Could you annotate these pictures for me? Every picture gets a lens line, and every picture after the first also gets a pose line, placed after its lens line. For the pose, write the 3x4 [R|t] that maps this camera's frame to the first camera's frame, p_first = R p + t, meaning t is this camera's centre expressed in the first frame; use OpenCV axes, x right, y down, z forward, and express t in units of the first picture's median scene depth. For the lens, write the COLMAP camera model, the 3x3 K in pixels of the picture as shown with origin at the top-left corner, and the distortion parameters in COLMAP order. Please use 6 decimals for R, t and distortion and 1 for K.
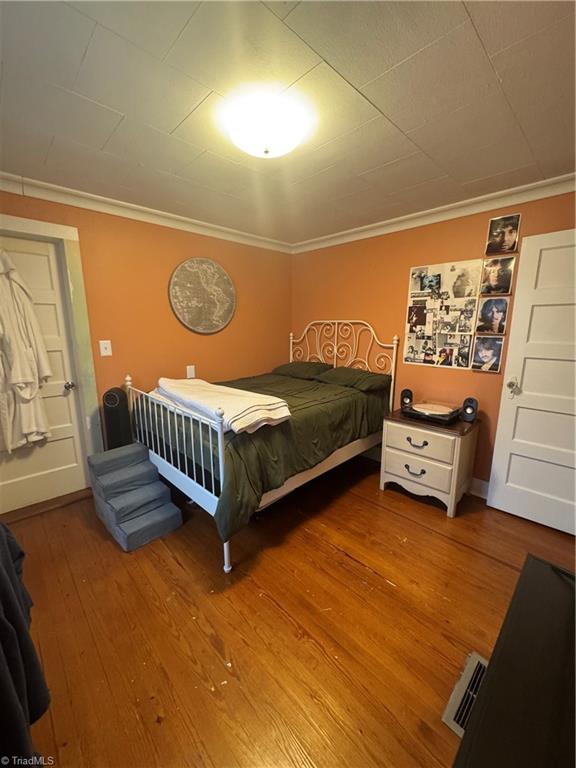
lens RADIAL K [[307.7, 0, 290.7], [0, 307.7, 383.7], [0, 0, 1]] dist [-0.000828, -0.000092]
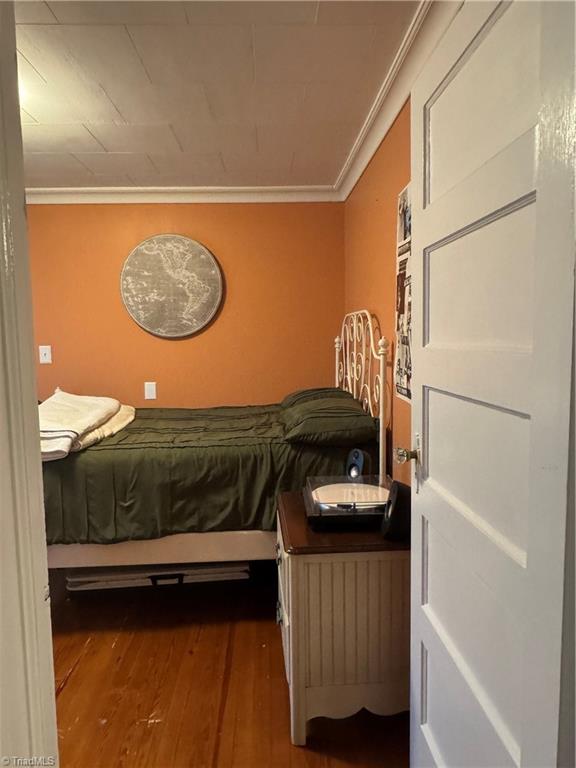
lens RADIAL K [[540.6, 0, 285.0], [0, 540.6, 385.5], [0, 0, 1]] dist [0.052853, -0.013325]
pose [[0.728530, 0.049744, -0.683205, 0.808718], [-0.108157, 0.993203, -0.043017, -0.030208], [0.676421, 0.105232, 0.728959, 0.291799]]
